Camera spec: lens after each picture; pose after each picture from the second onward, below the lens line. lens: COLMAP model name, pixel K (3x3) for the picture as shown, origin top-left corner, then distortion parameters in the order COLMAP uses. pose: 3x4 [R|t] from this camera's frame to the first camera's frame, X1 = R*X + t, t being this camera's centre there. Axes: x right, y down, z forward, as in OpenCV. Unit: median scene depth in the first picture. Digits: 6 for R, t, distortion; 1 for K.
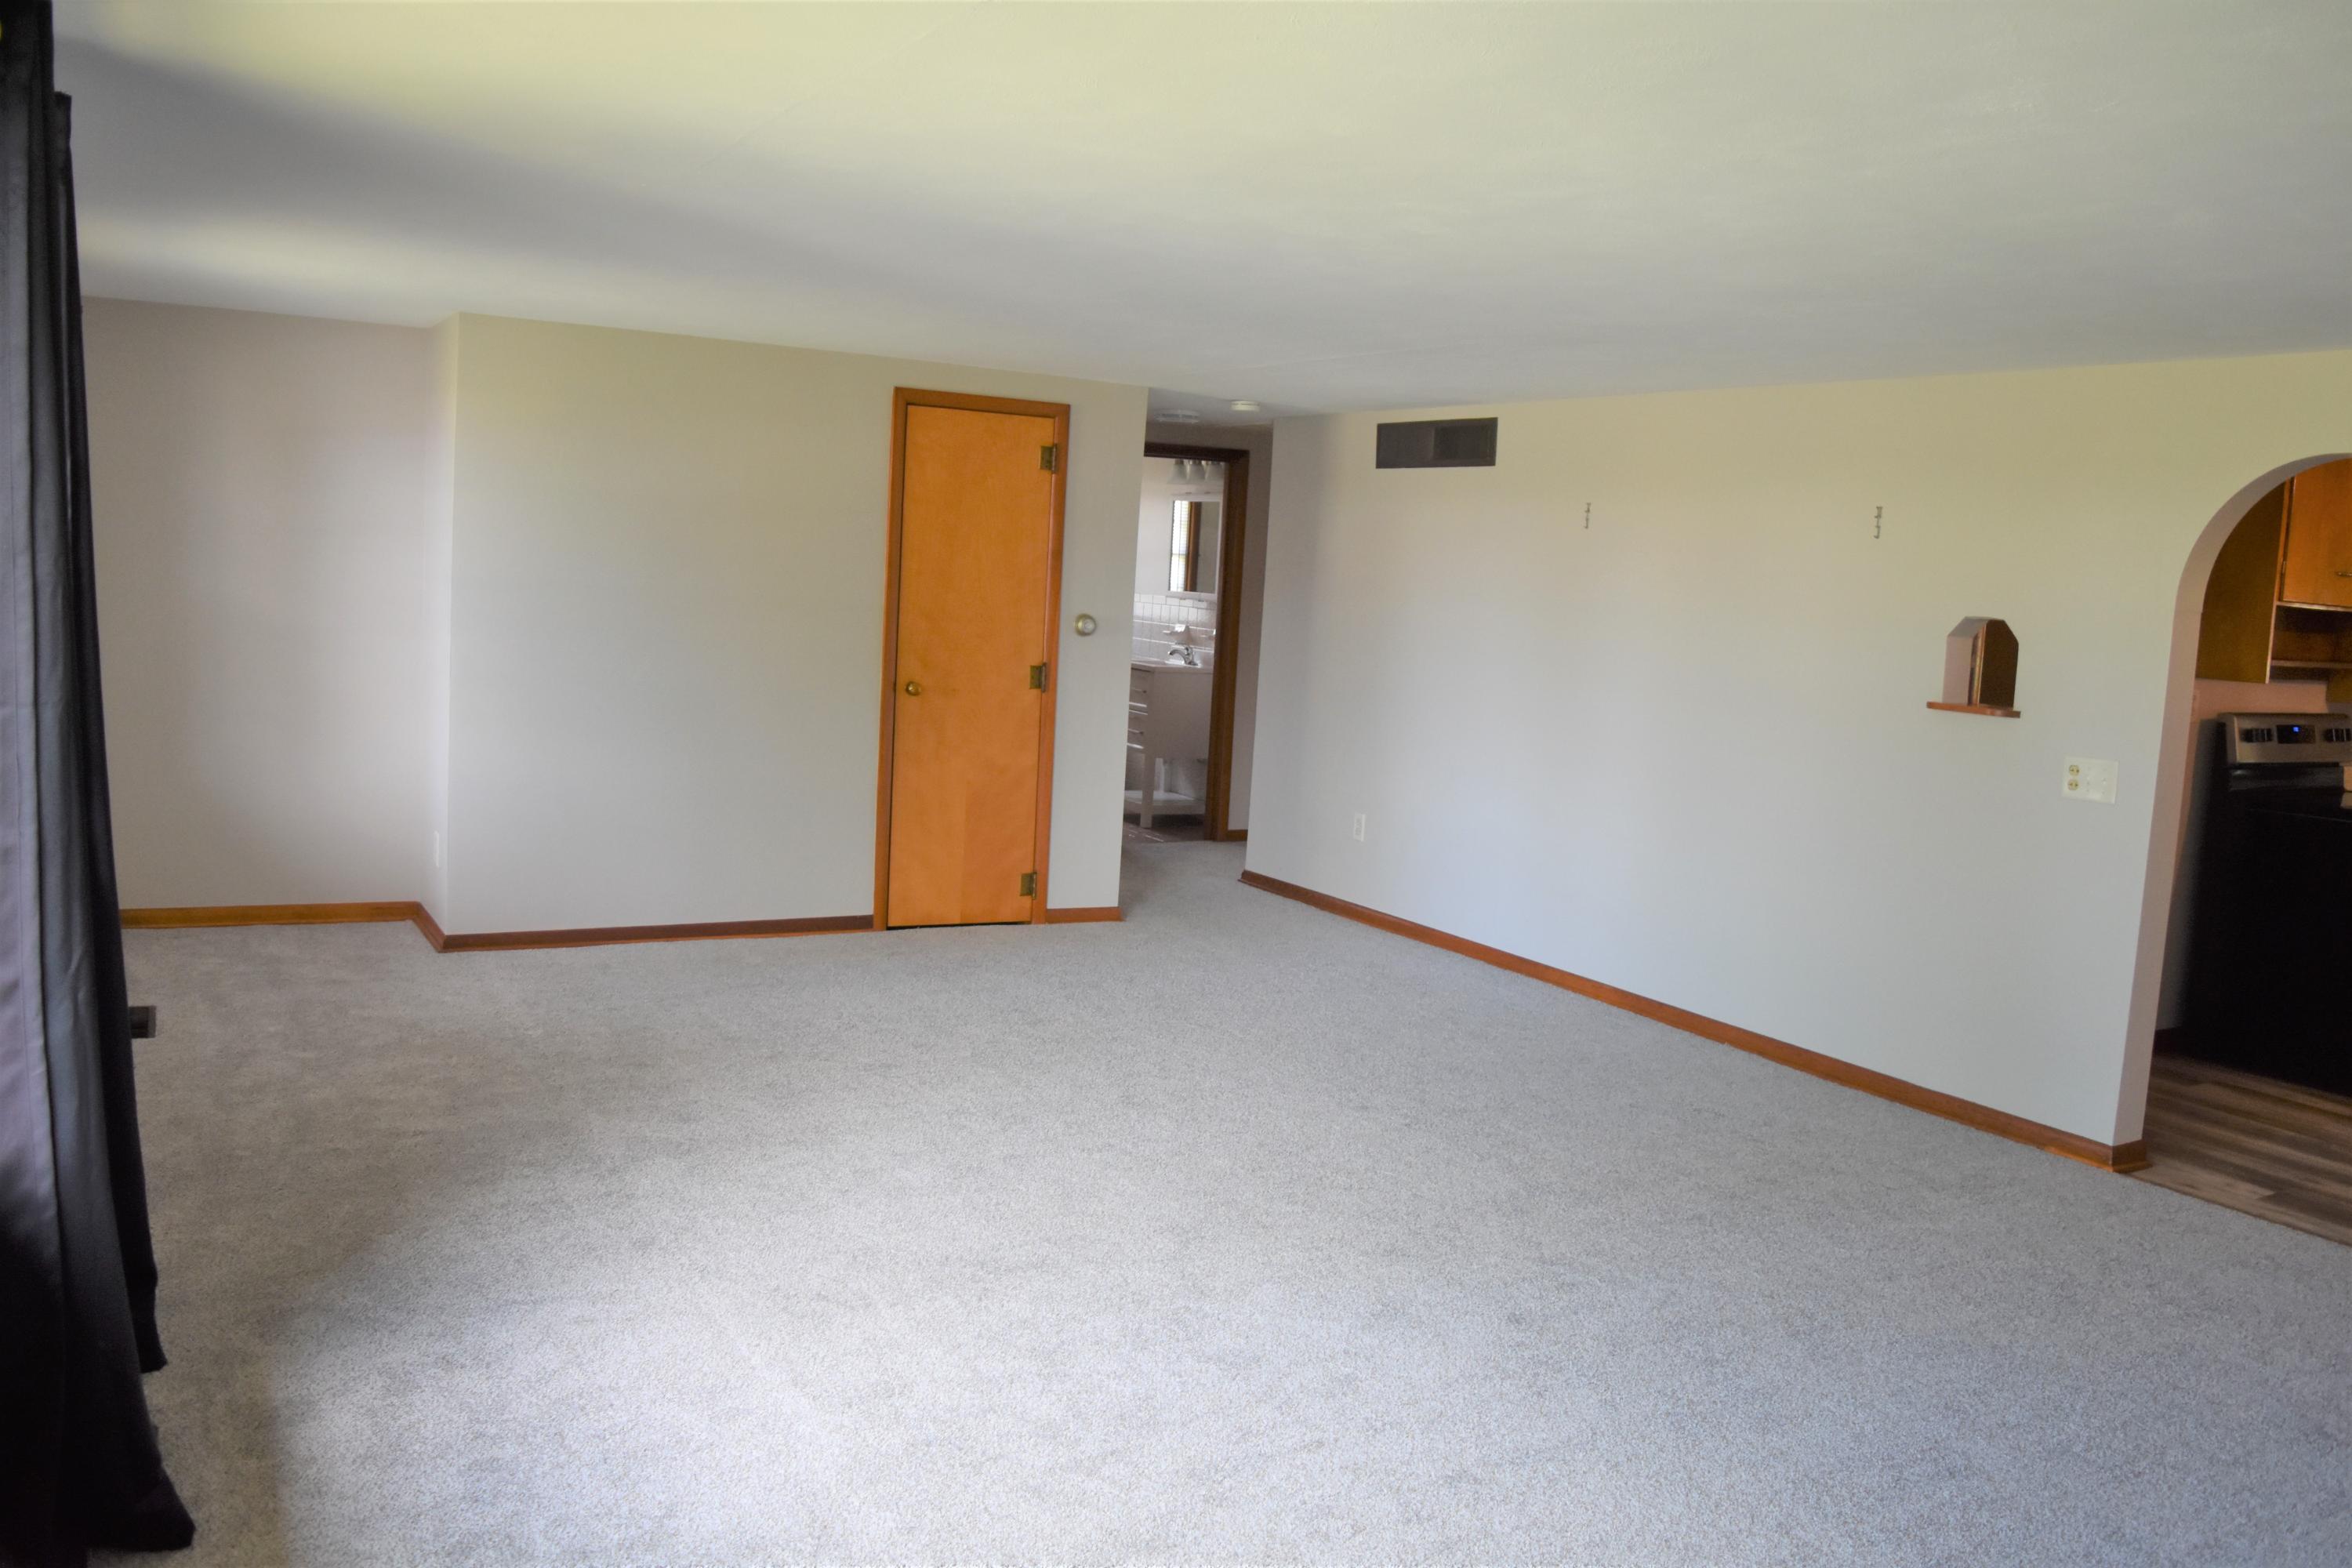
lens RADIAL K [[1860.0, 0, 1176.0], [0, 1860.0, 784.0], [0, 0, 1]] dist [-0.083710, 0.005143]
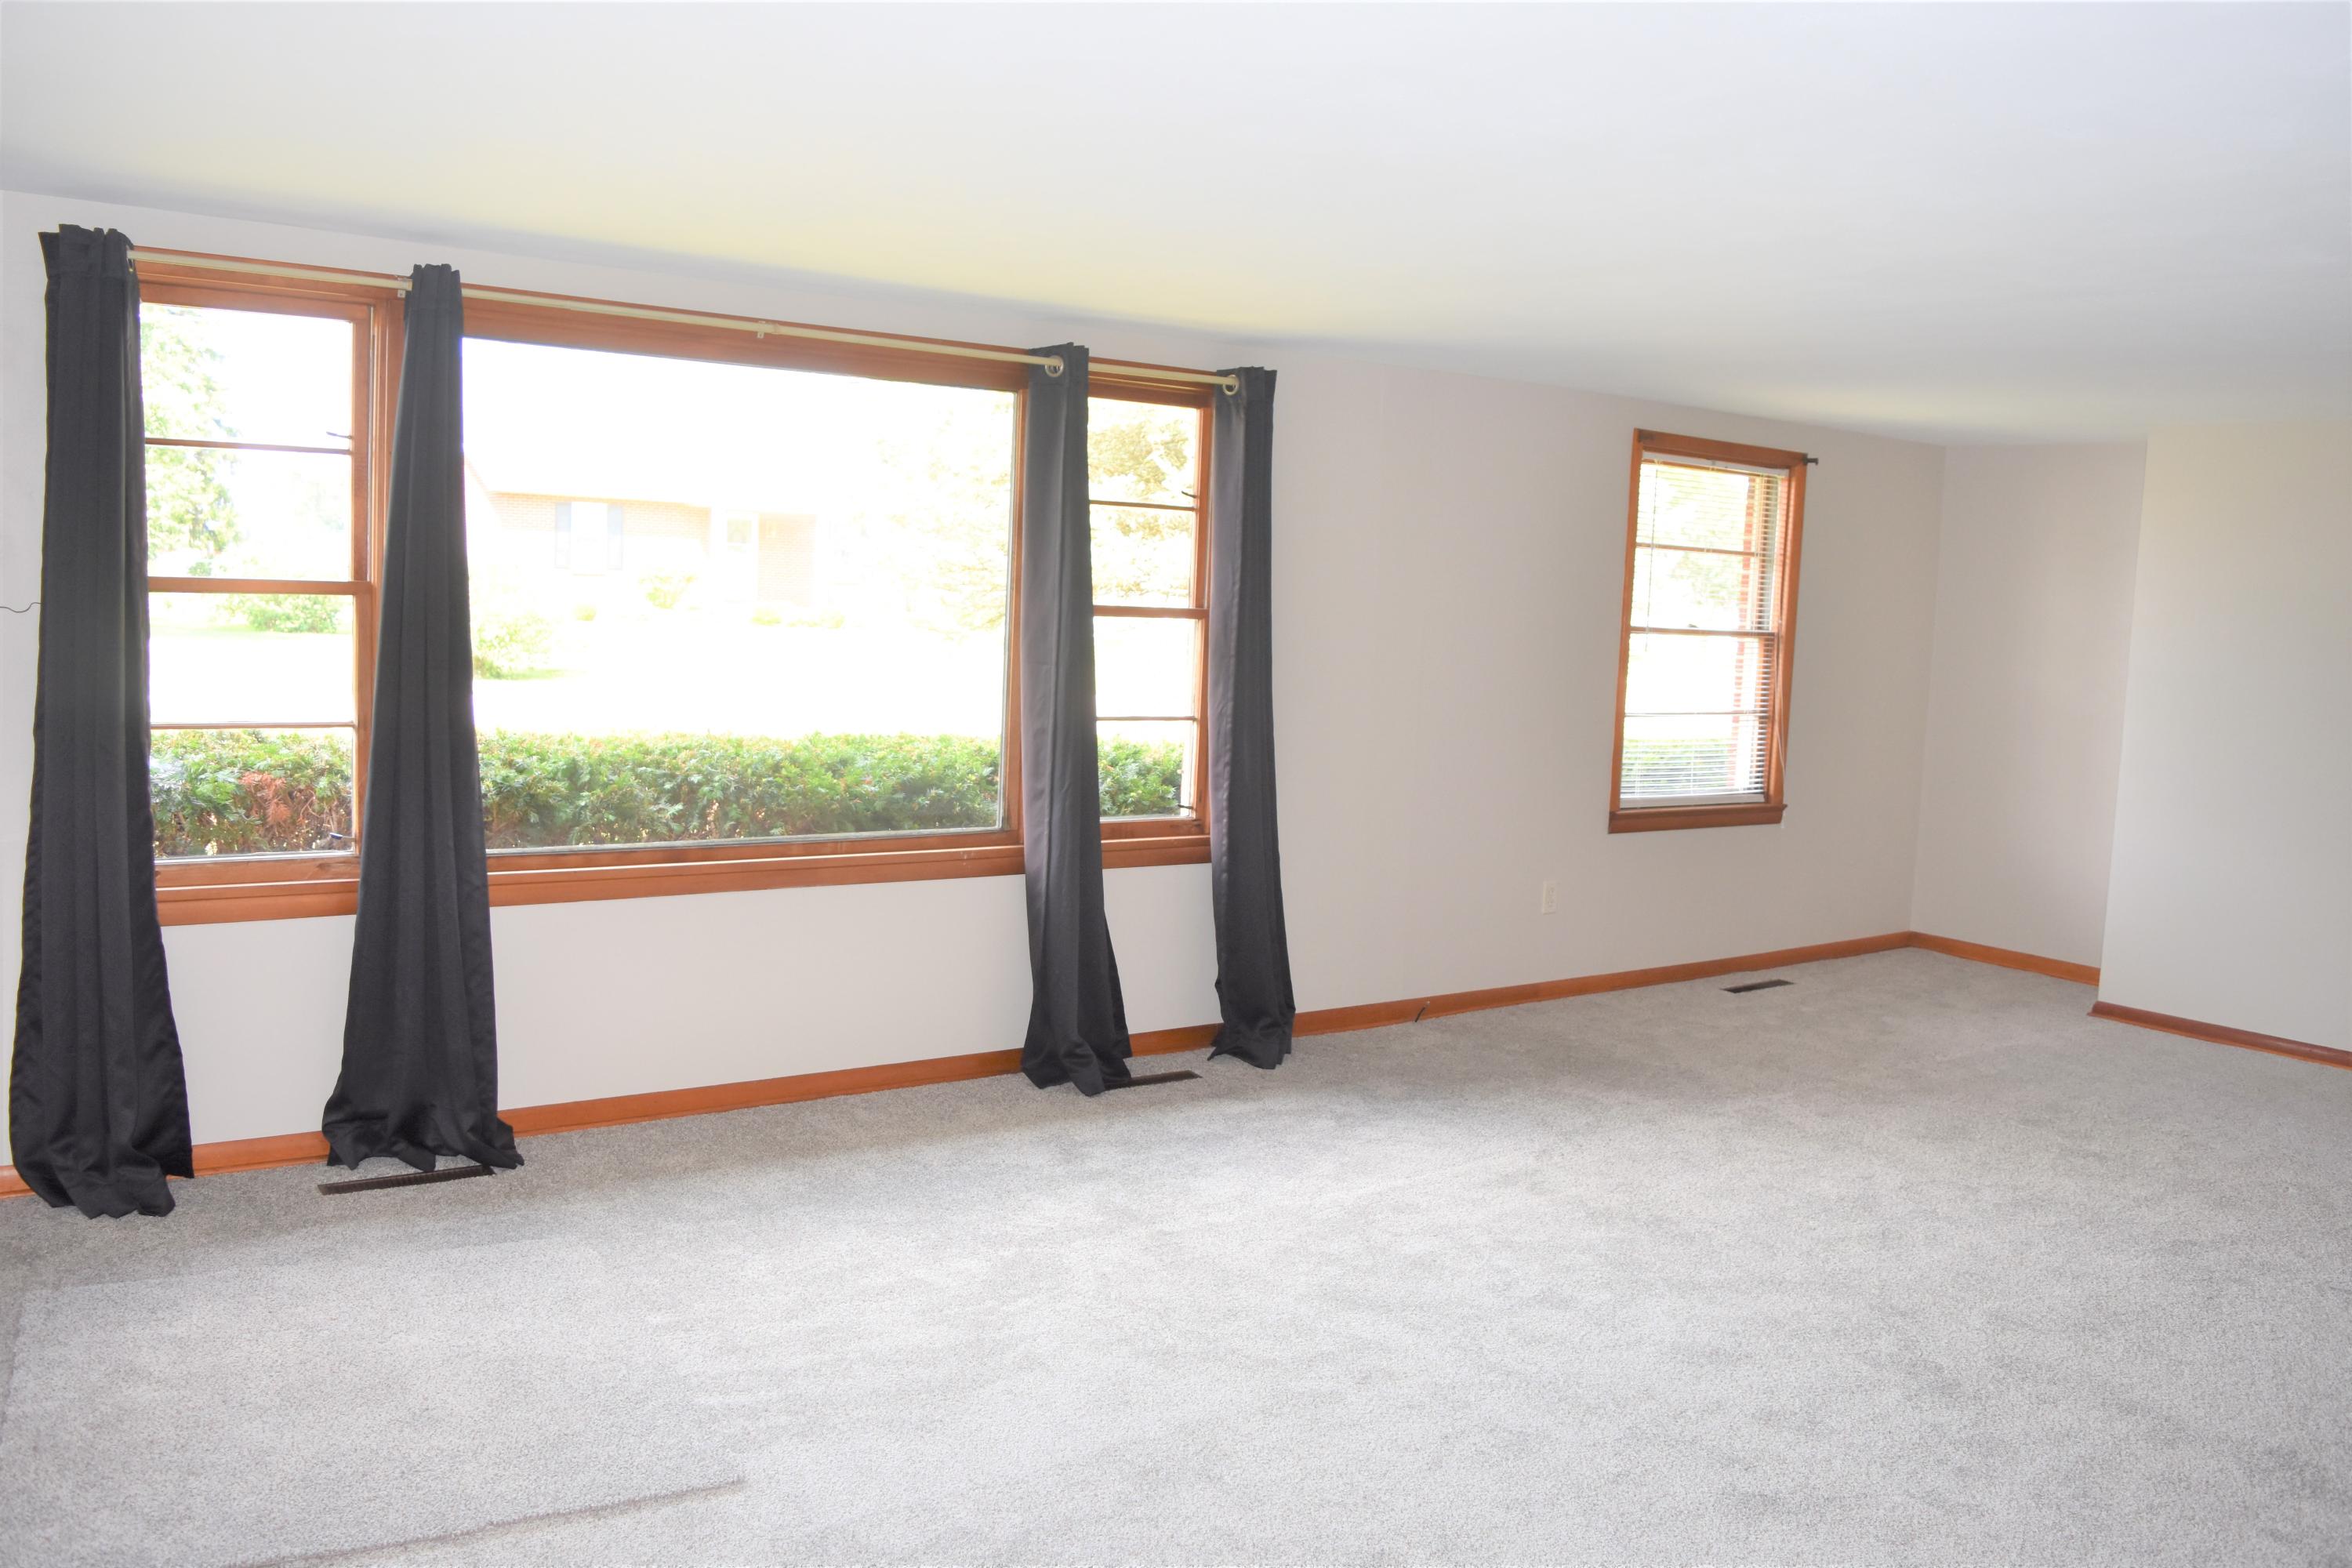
lens RADIAL K [[1860.0, 0, 1176.0], [0, 1860.0, 784.0], [0, 0, 1]] dist [-0.083710, 0.005143]
pose [[0.103682, 0.051995, -0.993250, 1.009400], [-0.145625, 0.988664, 0.036554, -0.007271], [0.983892, 0.140852, 0.110079, 0.546195]]
